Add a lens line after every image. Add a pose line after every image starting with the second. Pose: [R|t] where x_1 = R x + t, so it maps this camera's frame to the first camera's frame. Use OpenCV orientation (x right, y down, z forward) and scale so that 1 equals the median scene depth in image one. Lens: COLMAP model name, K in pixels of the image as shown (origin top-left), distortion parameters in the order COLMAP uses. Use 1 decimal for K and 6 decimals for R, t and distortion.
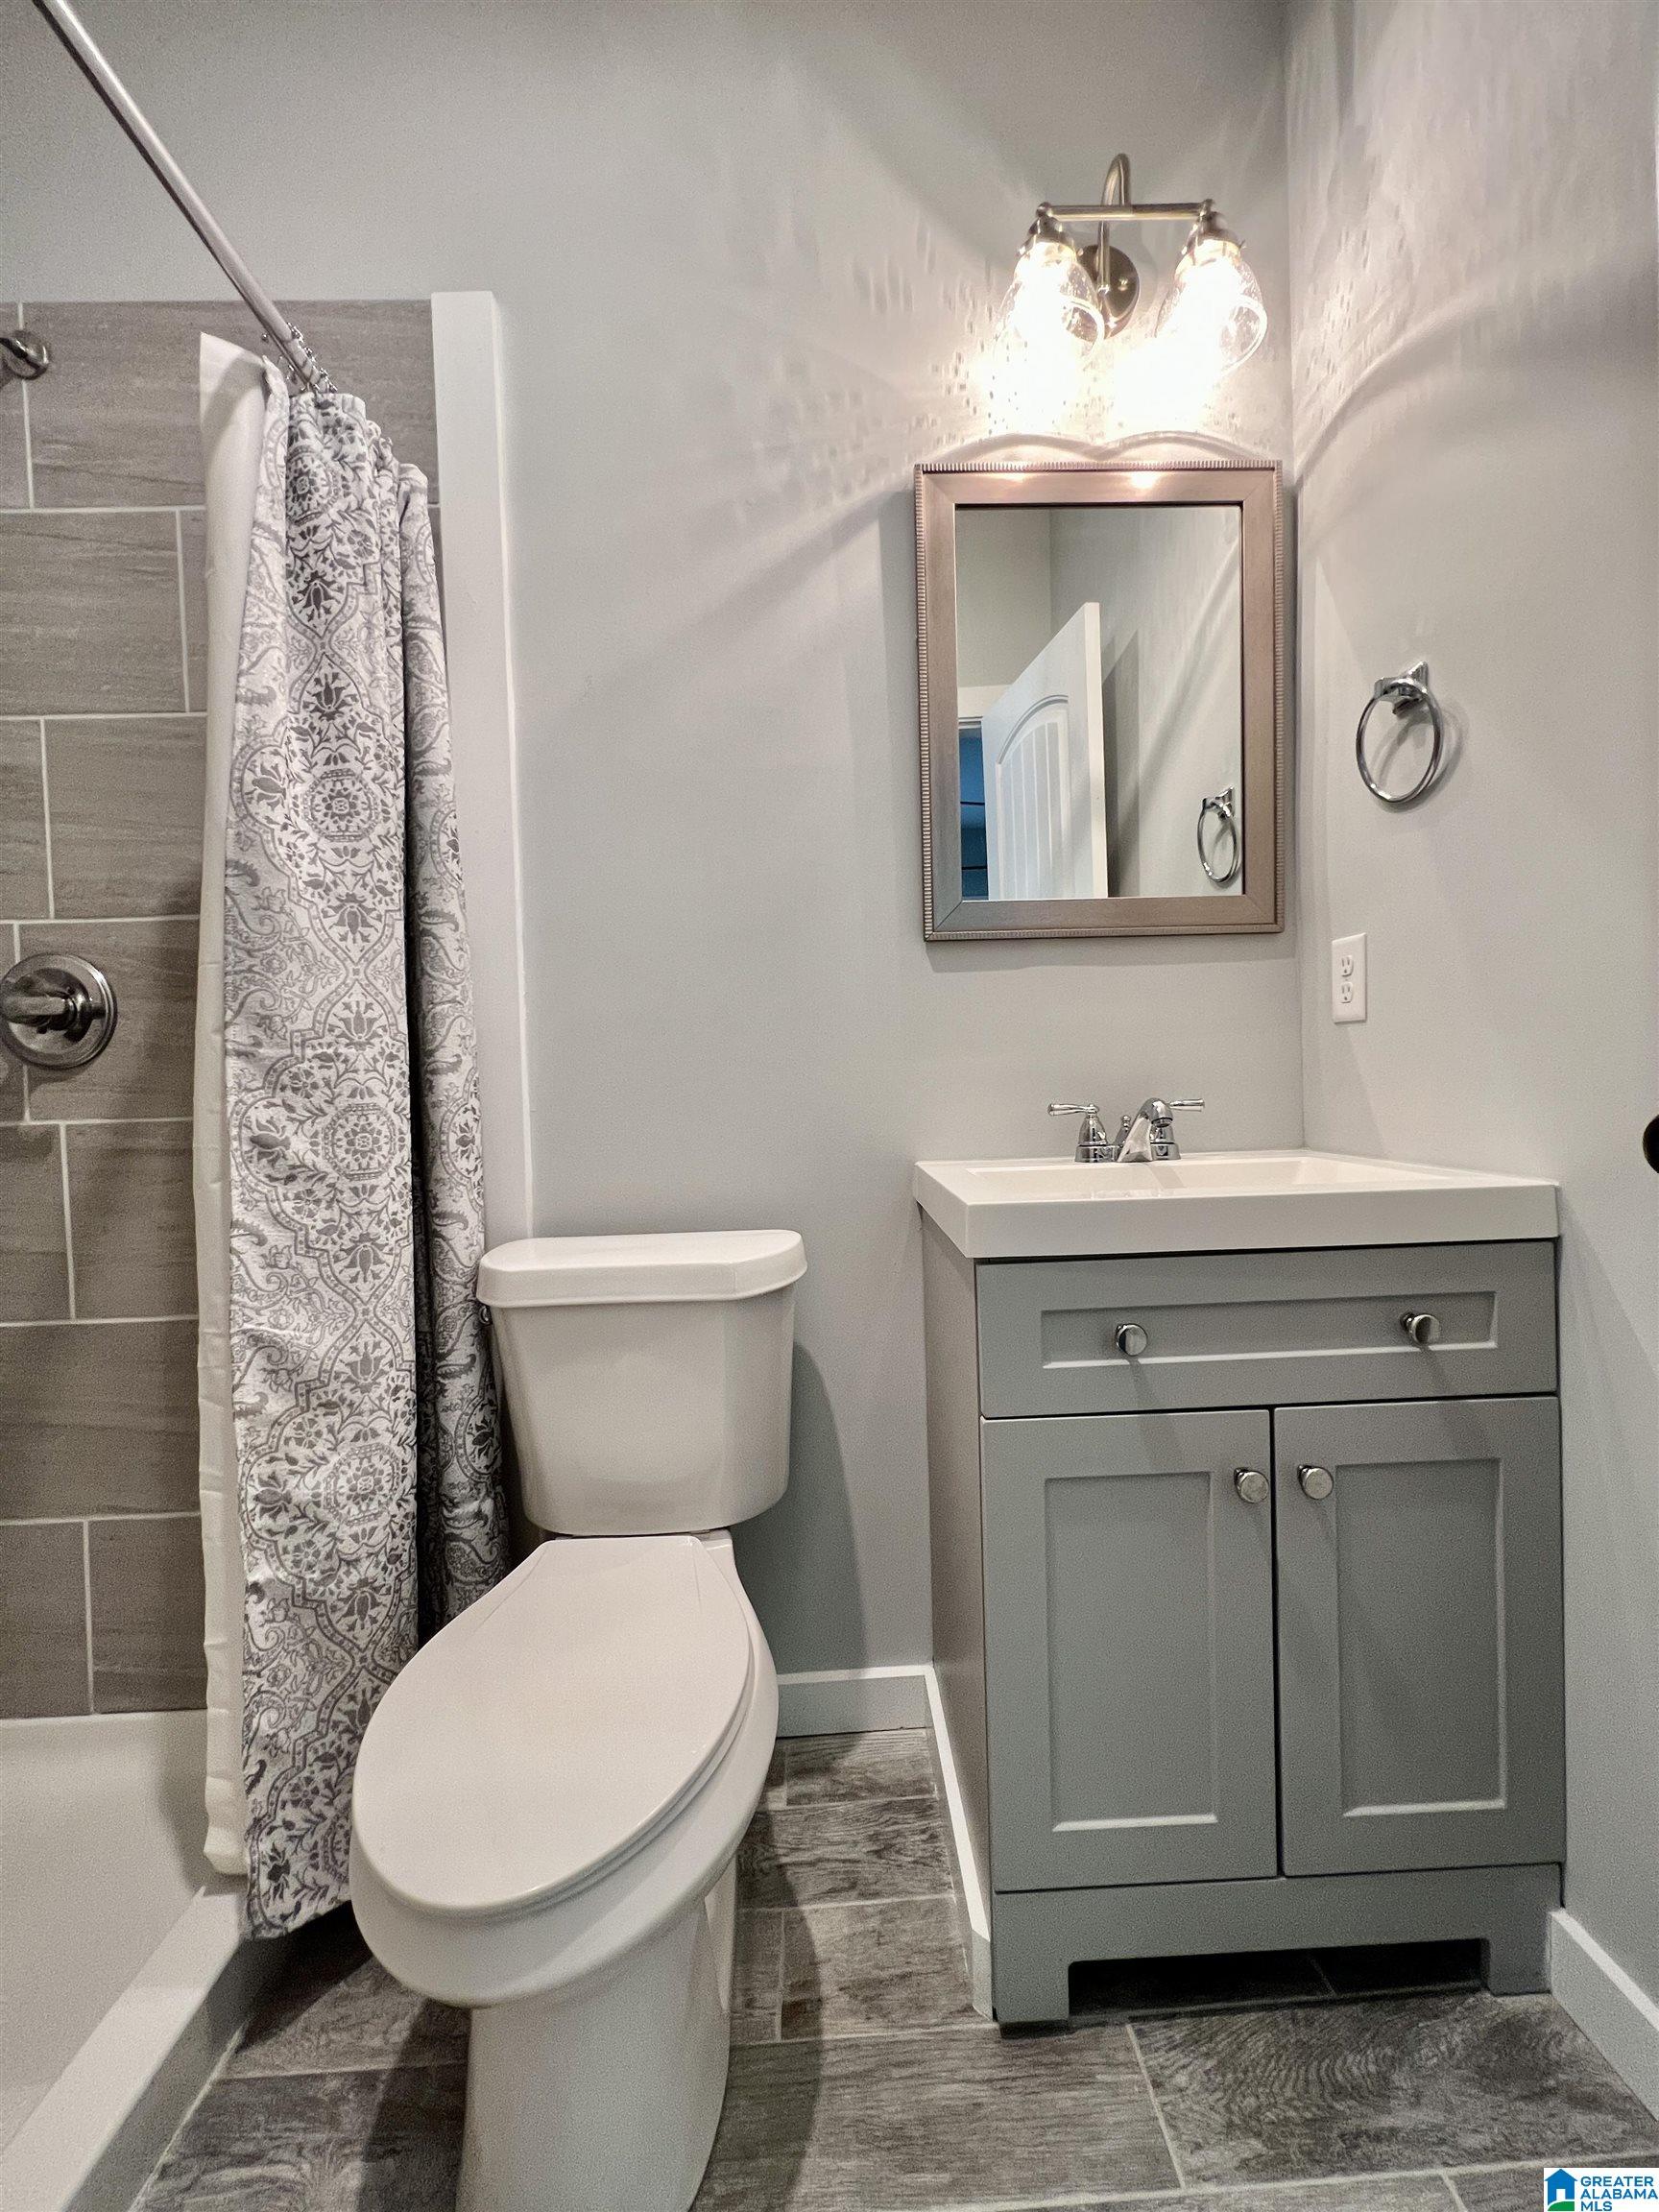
lens RADIAL K [[884.5, 0, 829.8], [0, 884.5, 1107.1], [0, 0, 1]] dist [-0.003006, 0.000526]
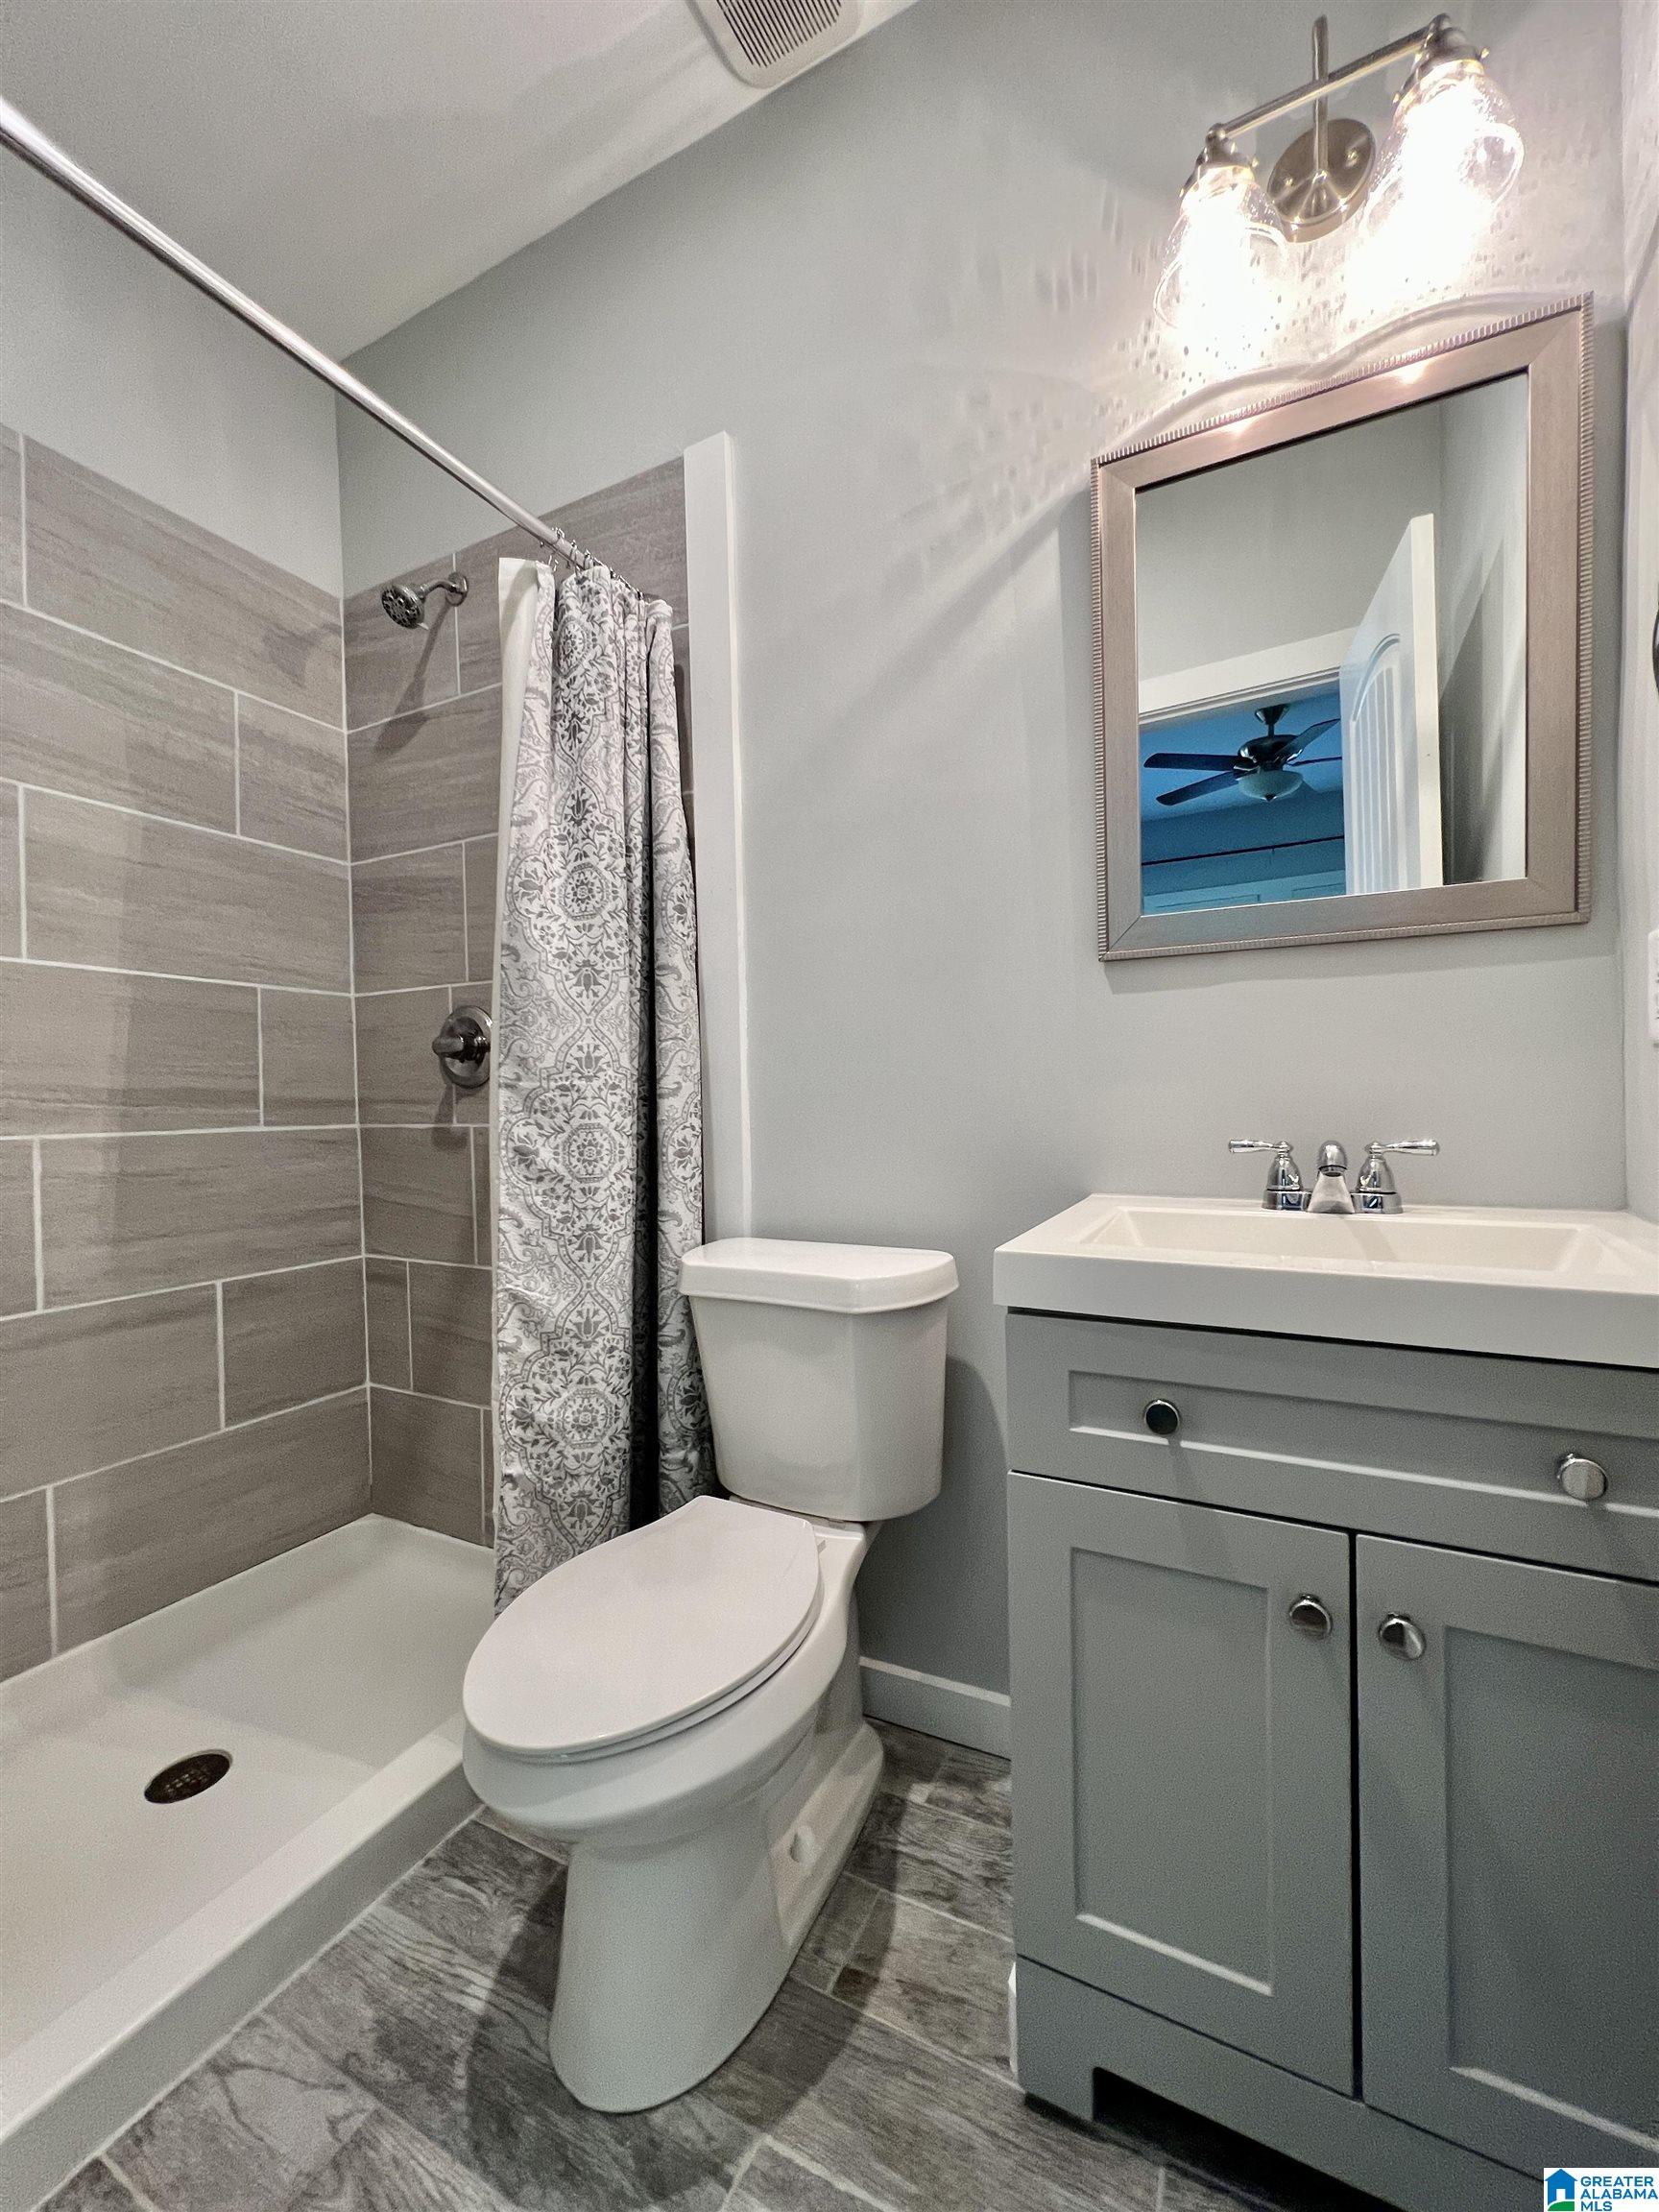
lens RADIAL K [[884.5, 0, 830.6], [0, 884.5, 1107.4], [0, 0, 1]] dist [-0.003006, 0.000526]
pose [[0.877404, 0.021179, -0.479284, 0.374469], [-0.016540, 0.999767, 0.013900, -0.048438], [0.479467, -0.004268, 0.877550, 0.037279]]
